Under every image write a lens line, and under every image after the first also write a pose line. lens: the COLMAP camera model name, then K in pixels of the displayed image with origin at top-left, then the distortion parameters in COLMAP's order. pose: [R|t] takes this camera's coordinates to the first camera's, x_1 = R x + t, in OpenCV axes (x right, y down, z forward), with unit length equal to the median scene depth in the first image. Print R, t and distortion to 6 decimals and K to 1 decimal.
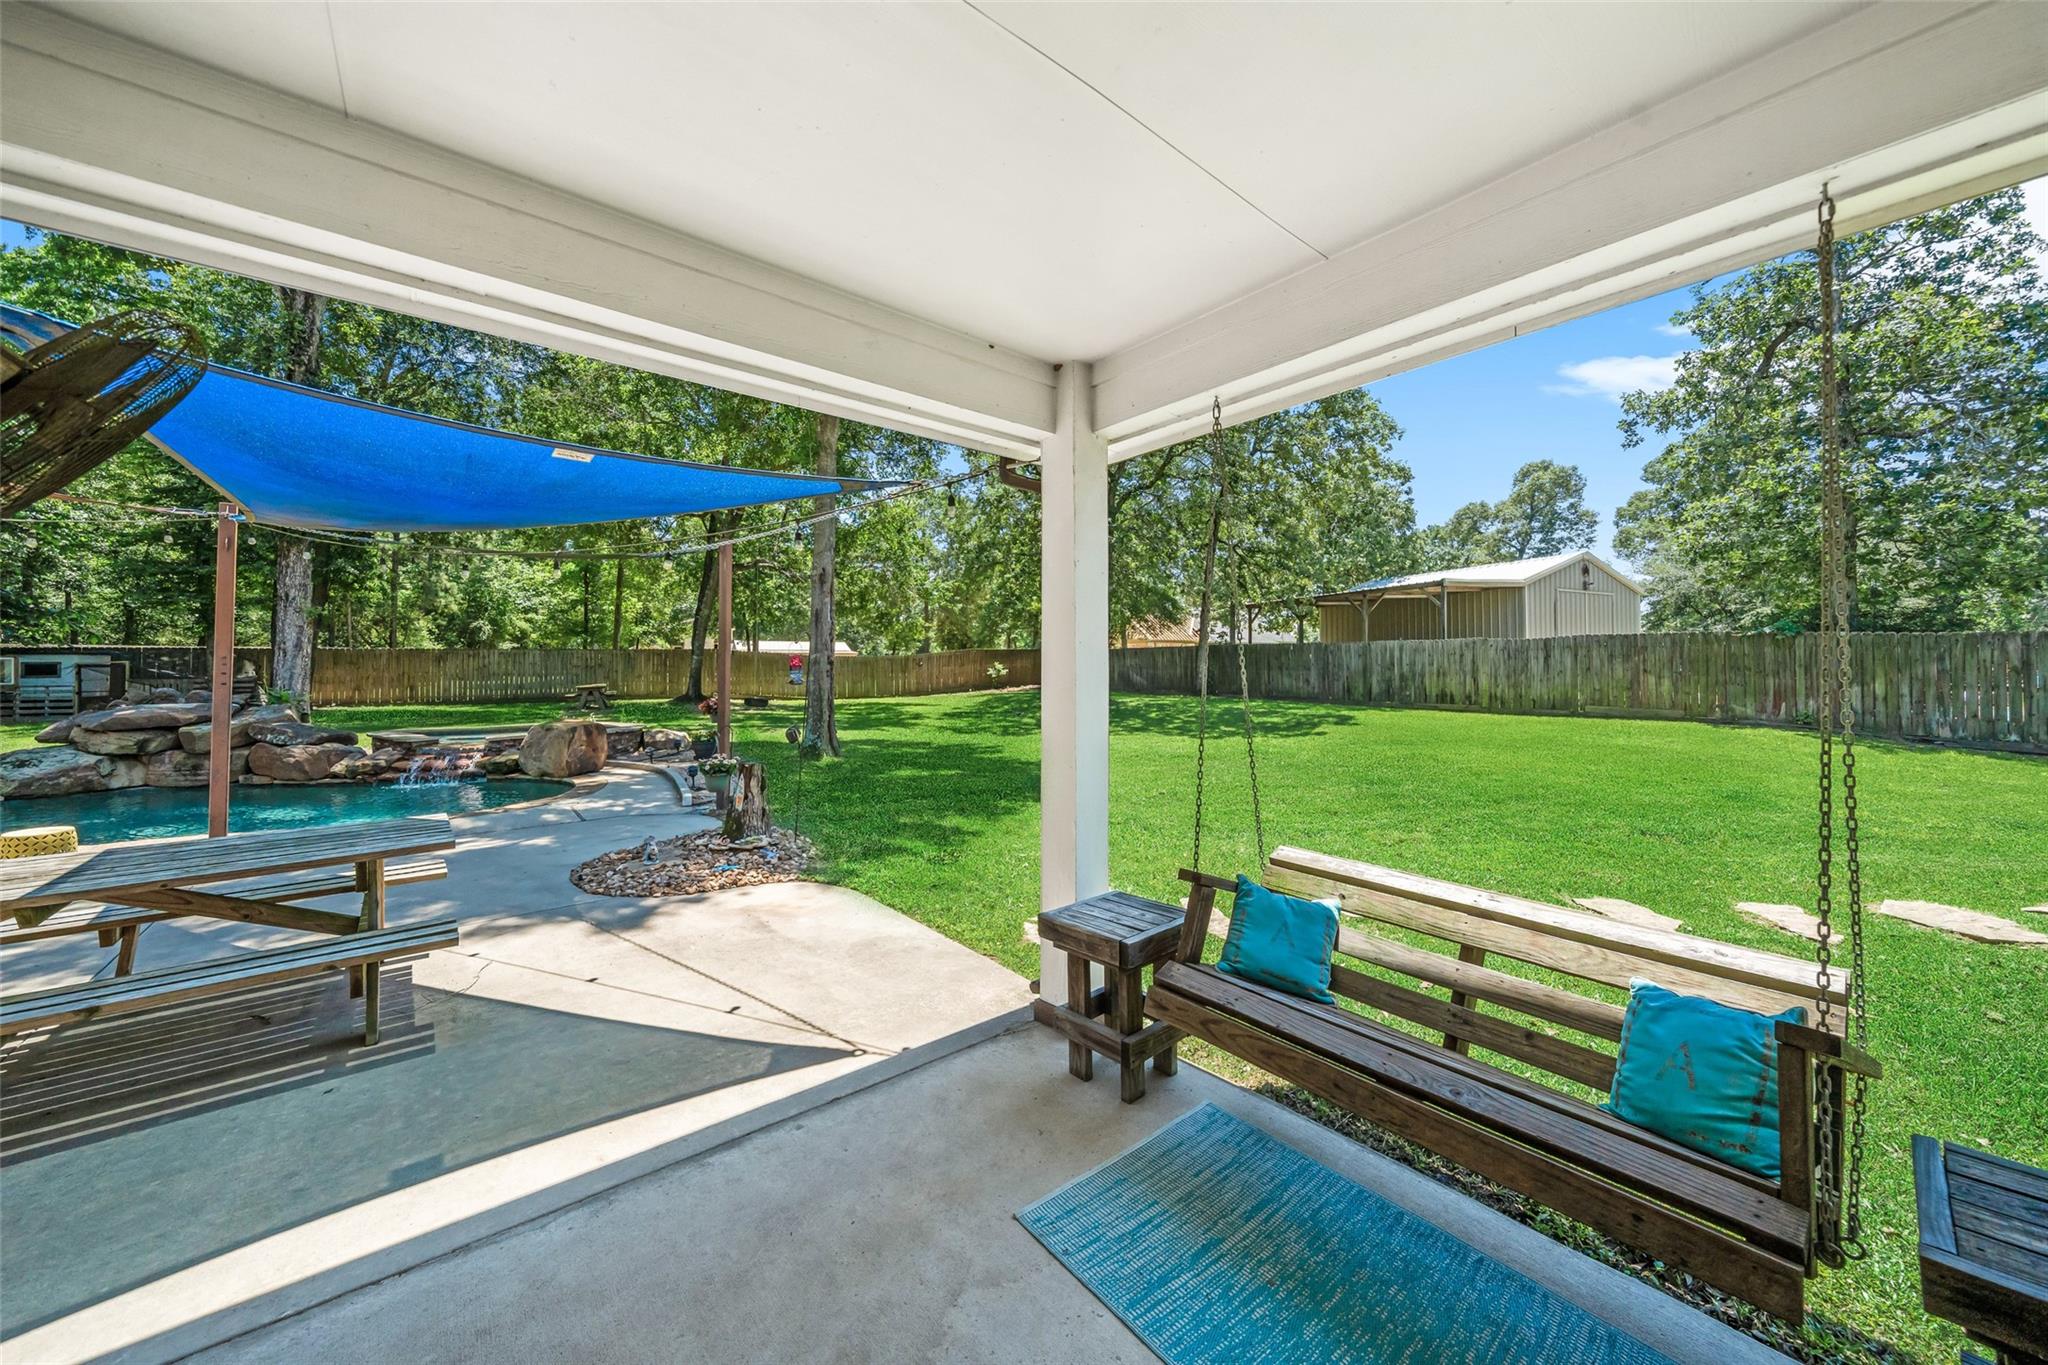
lens RADIAL K [[732.5, 0, 1026.7], [0, 732.5, 671.7], [0, 0, 1]] dist [-0.003306, -0.000593]
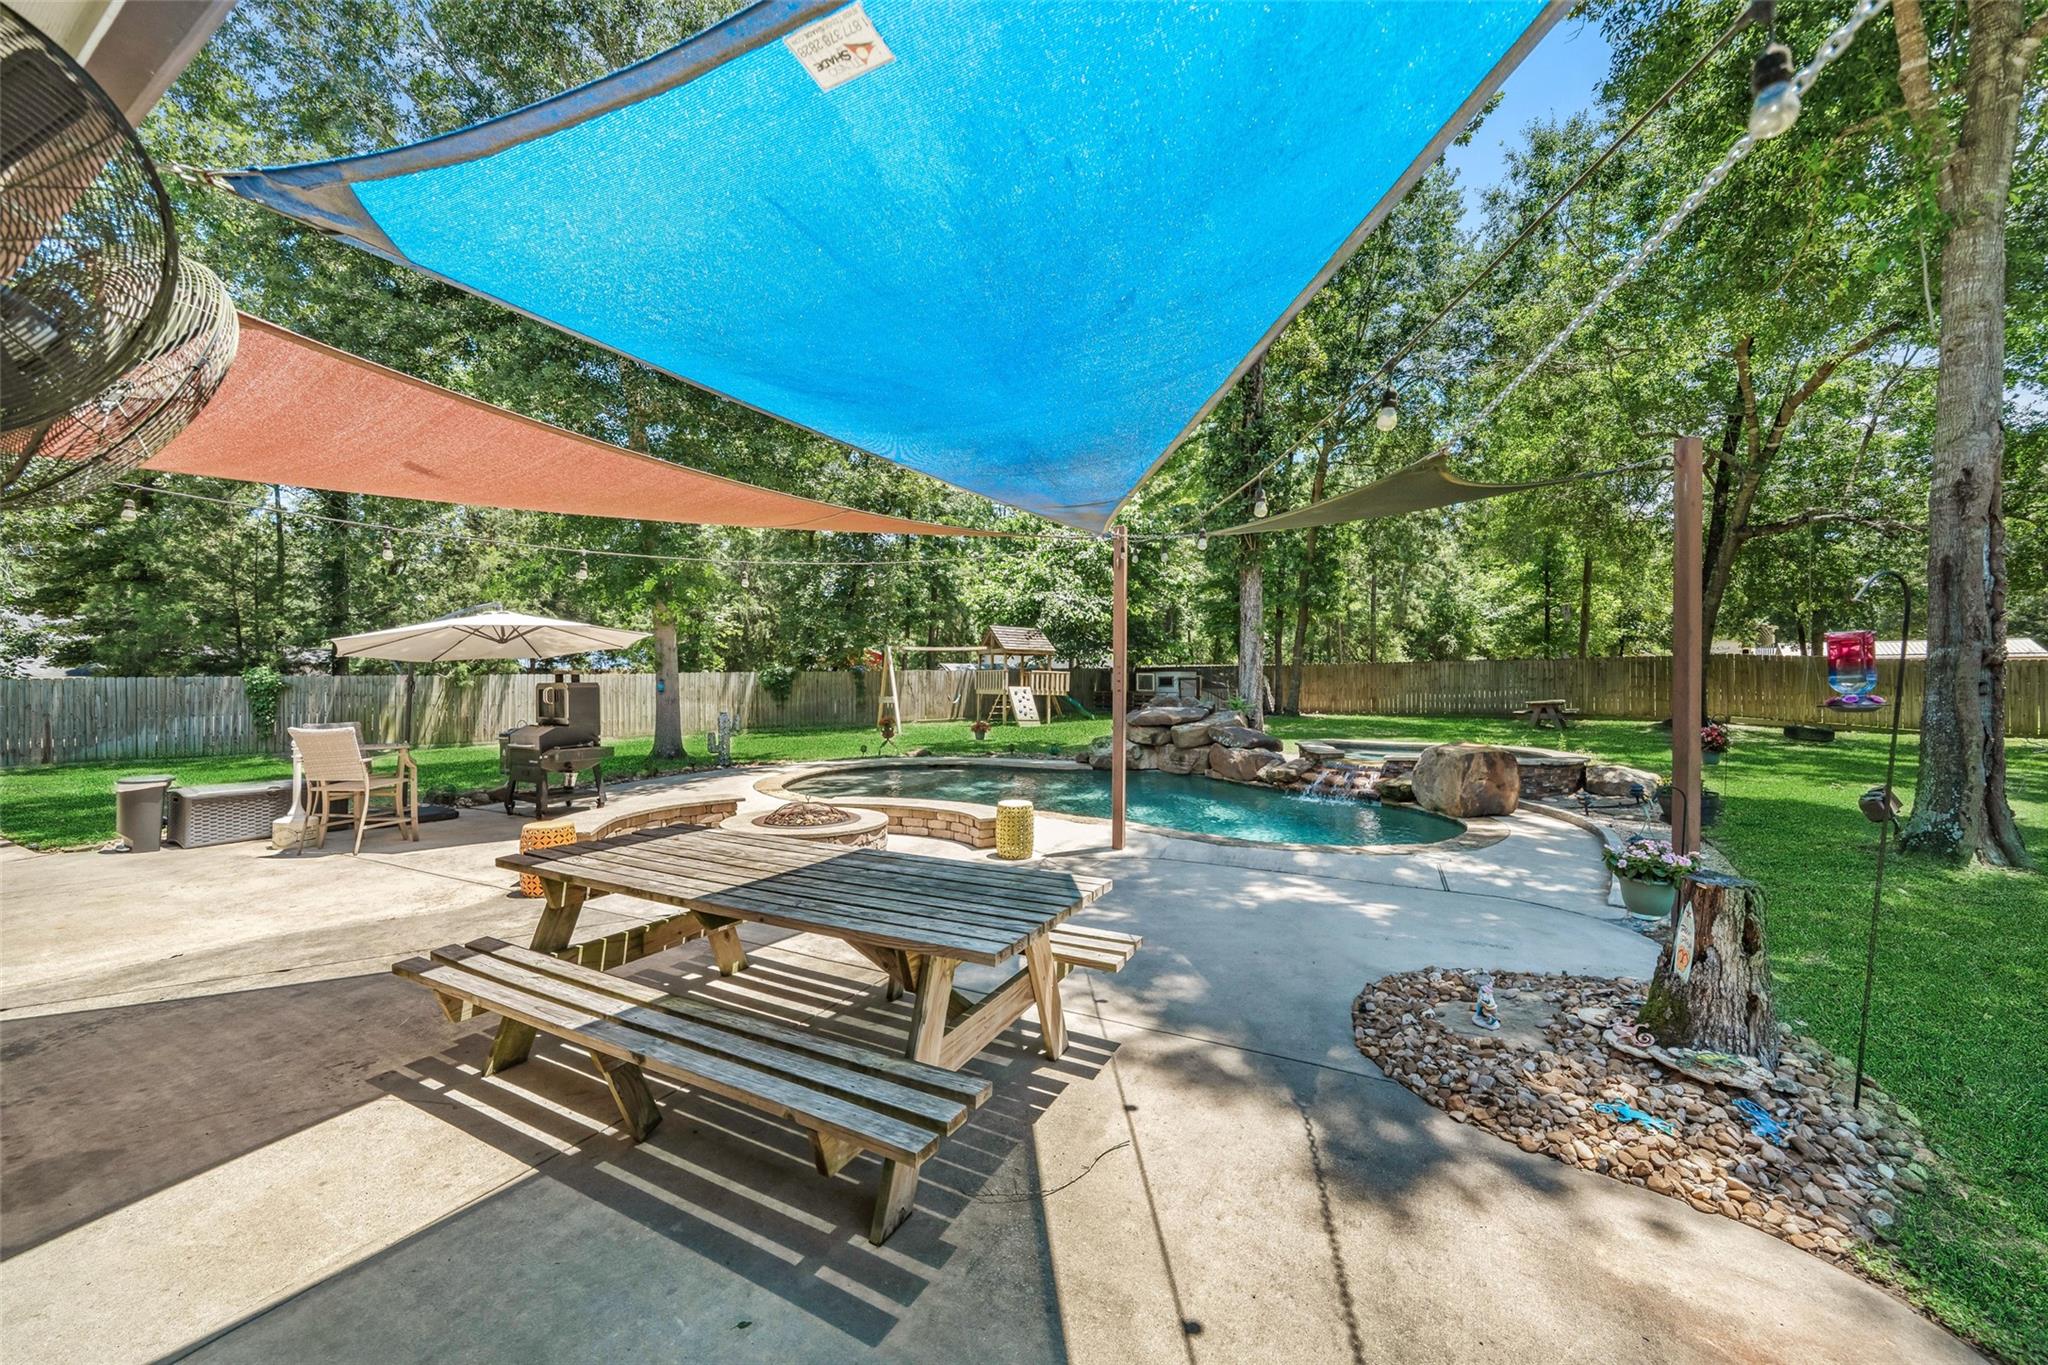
lens RADIAL K [[732.5, 0, 1039.5], [0, 732.5, 673.1], [0, 0, 1]] dist [-0.003306, -0.000593]
pose [[0.381053, -0.010109, -0.924498, -0.069916], [-0.007478, 0.999874, -0.014015, 0.004136], [0.924523, 0.012253, 0.380929, 0.258165]]
